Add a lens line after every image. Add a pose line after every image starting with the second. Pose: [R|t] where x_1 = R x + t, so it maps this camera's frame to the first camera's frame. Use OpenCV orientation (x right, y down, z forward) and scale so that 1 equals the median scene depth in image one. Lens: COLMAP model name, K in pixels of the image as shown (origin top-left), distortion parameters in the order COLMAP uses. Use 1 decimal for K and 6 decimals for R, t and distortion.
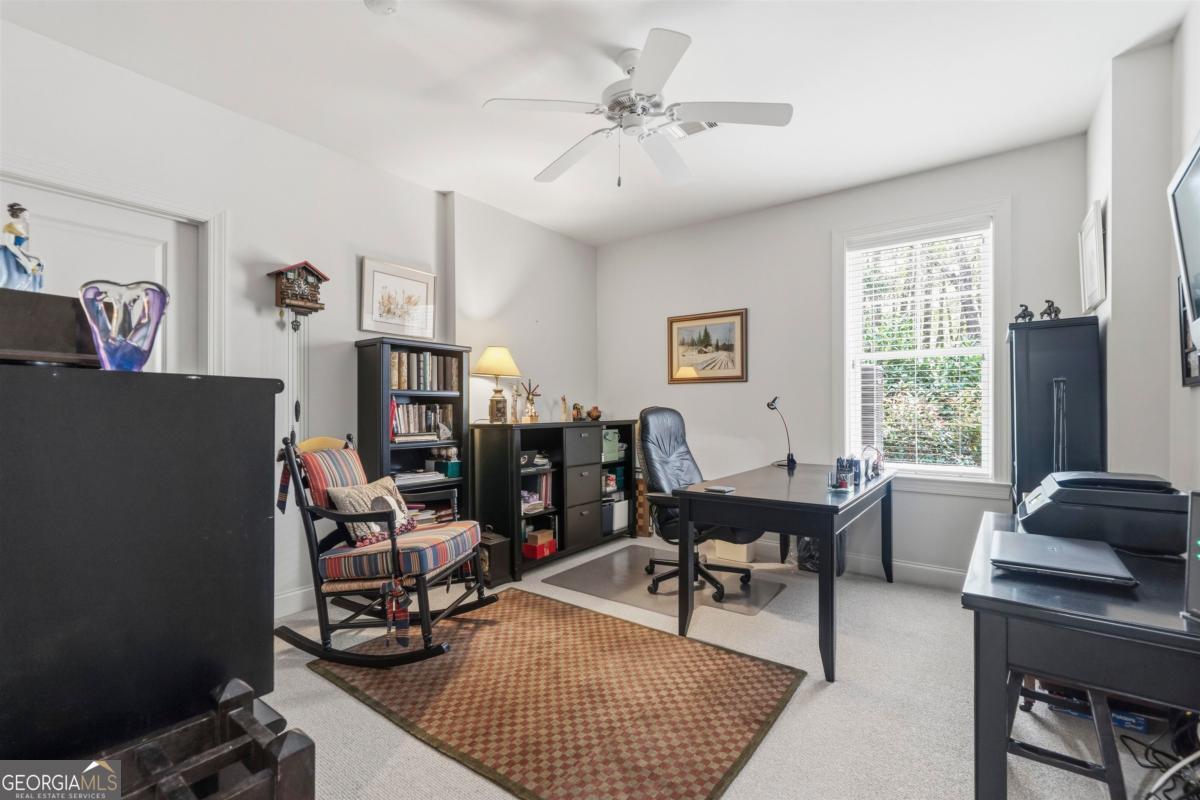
lens RADIAL K [[527.1, 0, 598.4], [0, 527.1, 404.9], [0, 0, 1]] dist [-0.001036, 0.000687]
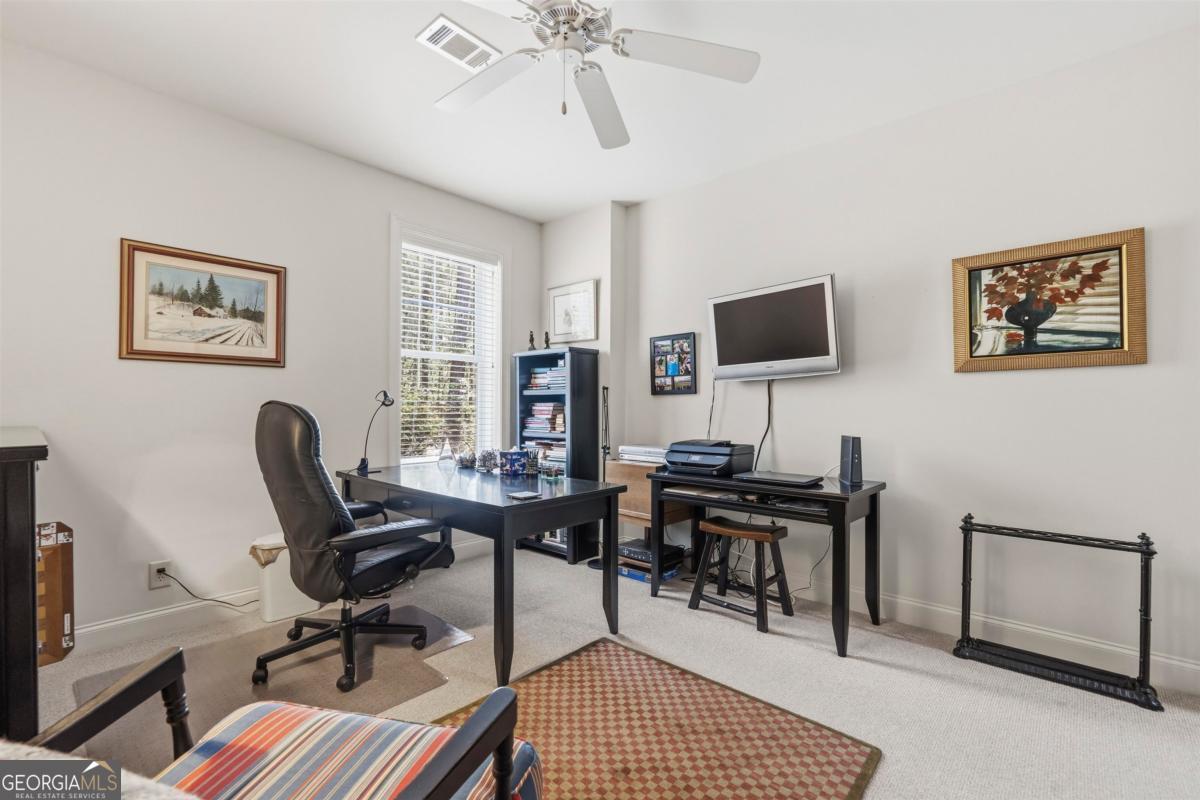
lens RADIAL K [[527.1, 0, 598.6], [0, 527.1, 402.5], [0, 0, 1]] dist [-0.001036, 0.000687]
pose [[0.090529, 0.013189, 0.995807, -0.393604], [-0.005397, 0.999904, -0.012752, 0.010544], [-0.995879, -0.004220, 0.090591, 0.488944]]
